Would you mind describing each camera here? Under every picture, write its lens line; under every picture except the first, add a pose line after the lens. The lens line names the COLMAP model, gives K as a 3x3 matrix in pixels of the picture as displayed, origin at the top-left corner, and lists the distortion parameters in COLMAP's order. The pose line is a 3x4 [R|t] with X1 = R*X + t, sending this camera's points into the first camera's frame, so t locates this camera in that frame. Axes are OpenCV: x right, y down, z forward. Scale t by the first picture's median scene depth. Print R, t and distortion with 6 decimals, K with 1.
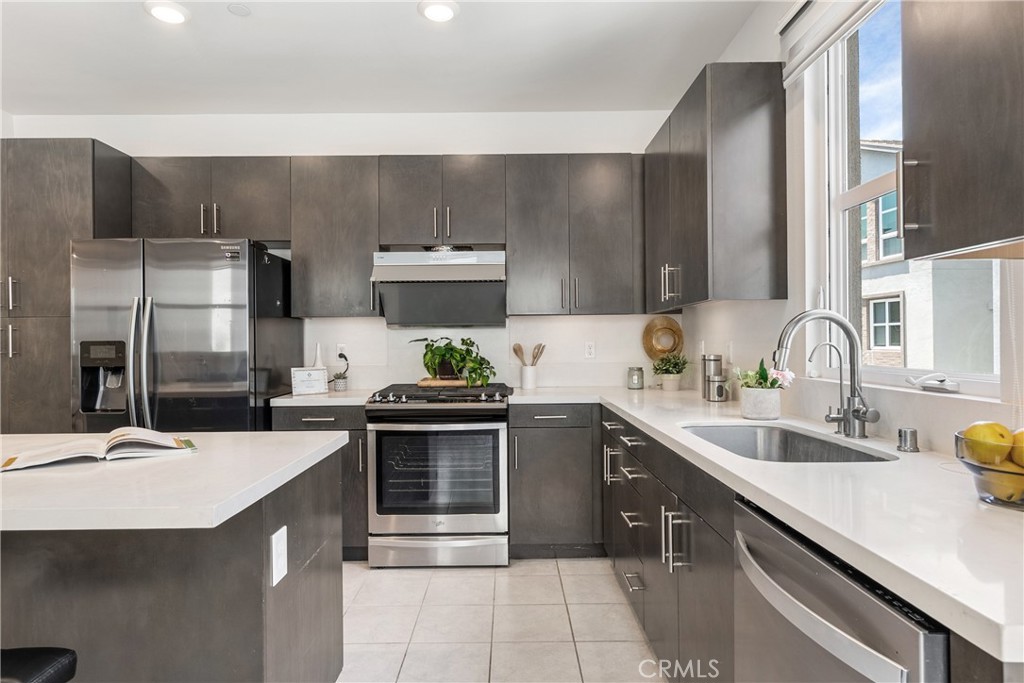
lens RADIAL K [[587.5, 0, 512.0], [0, 587.5, 341.5], [0, 0, 1]] dist [0.000236, 0.000464]
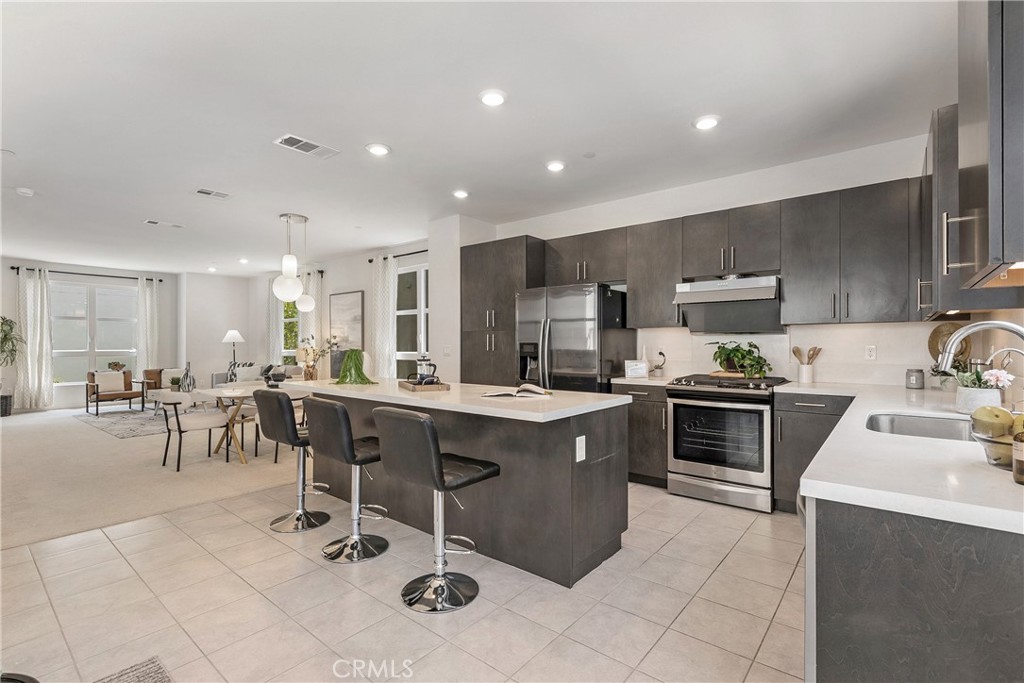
lens RADIAL K [[470.7, 0, 512.0], [0, 470.7, 341.5], [0, 0, 1]] dist [-0.000319, -0.000002]
pose [[0.772899, 0.004453, -0.634513, 0.201328], [-0.006548, 0.999978, -0.000959, -0.002713], [0.634495, 0.004896, 0.772911, -0.184967]]
